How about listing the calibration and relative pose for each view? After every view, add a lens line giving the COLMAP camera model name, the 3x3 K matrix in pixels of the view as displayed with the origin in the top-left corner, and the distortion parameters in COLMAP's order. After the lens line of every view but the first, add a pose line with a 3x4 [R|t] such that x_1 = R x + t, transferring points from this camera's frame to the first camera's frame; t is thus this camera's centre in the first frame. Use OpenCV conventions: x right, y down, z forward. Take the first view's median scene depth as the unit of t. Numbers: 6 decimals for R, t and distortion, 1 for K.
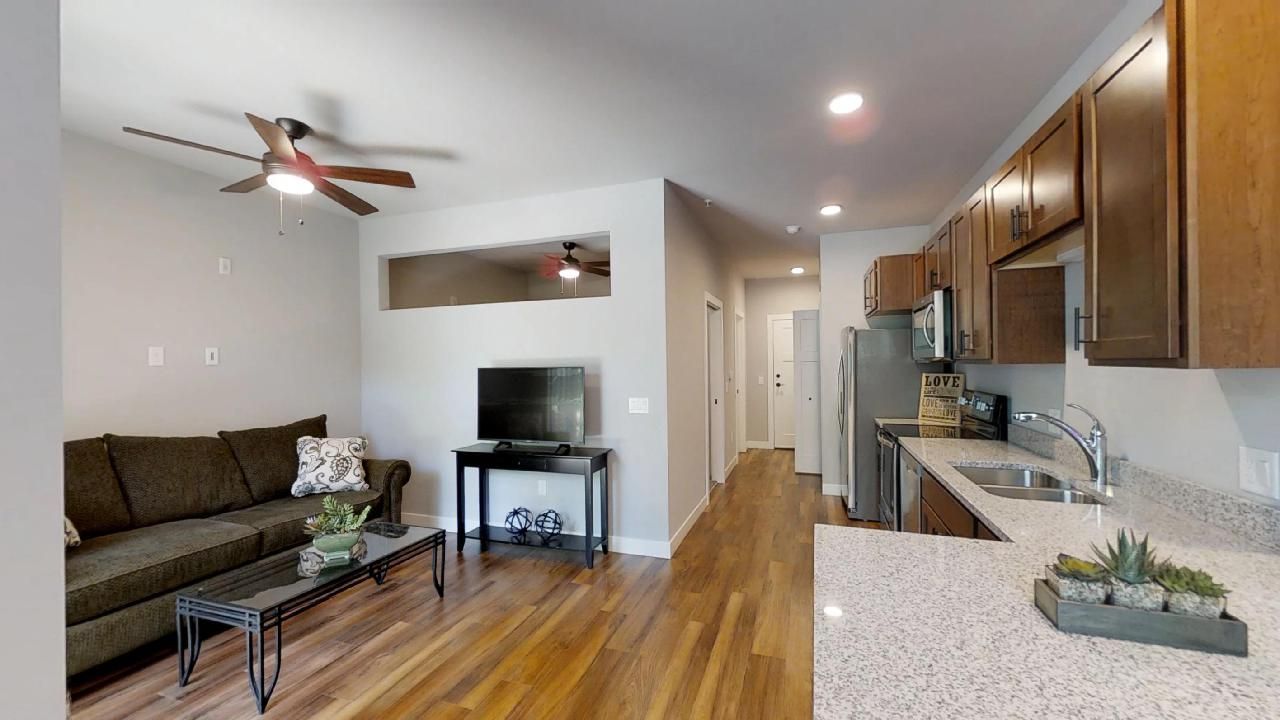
lens RADIAL K [[503.2, 0, 654.3], [0, 503.2, 349.9], [0, 0, 1]] dist [-0.001496, -0.000077]
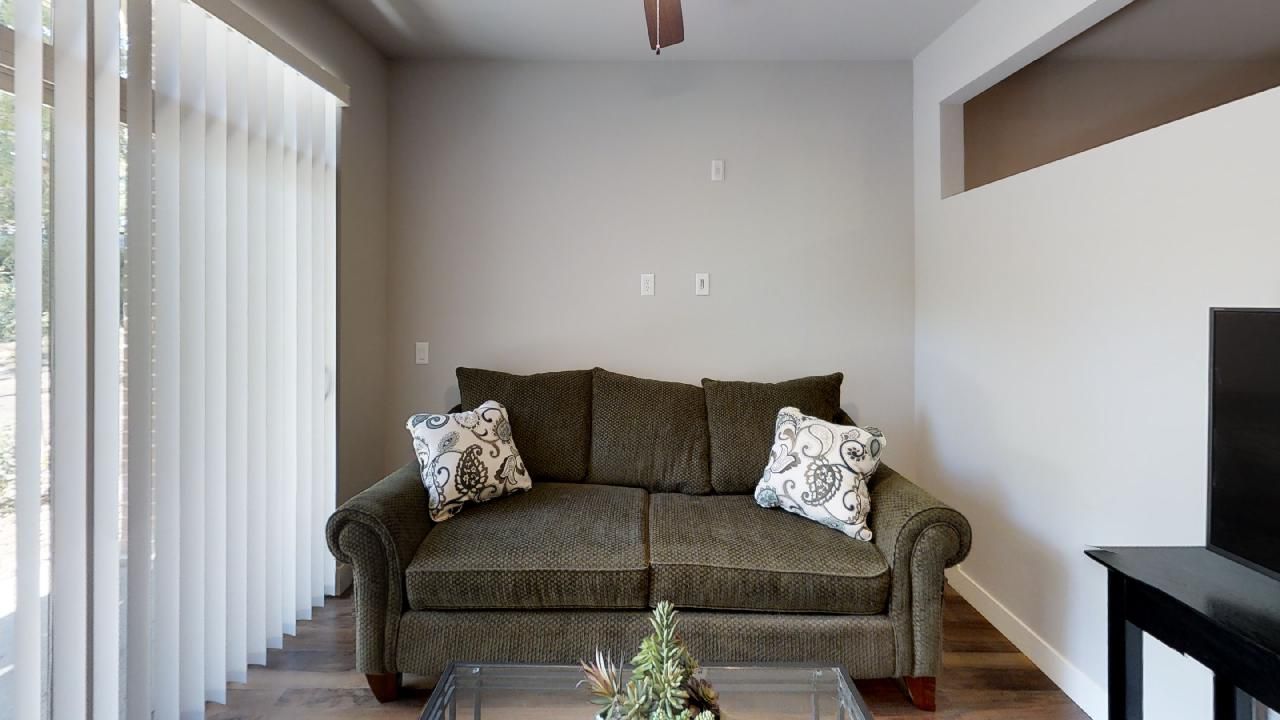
lens RADIAL K [[452.5, 0, 630.3], [0, 452.5, 307.5], [0, 0, 1]] dist [0.006857, 0.000161]
pose [[0.333715, 0.025339, -0.942333, -0.231711], [0.011211, 0.999461, 0.030845, 0.027059], [0.942607, -0.020858, 0.333251, 0.639324]]
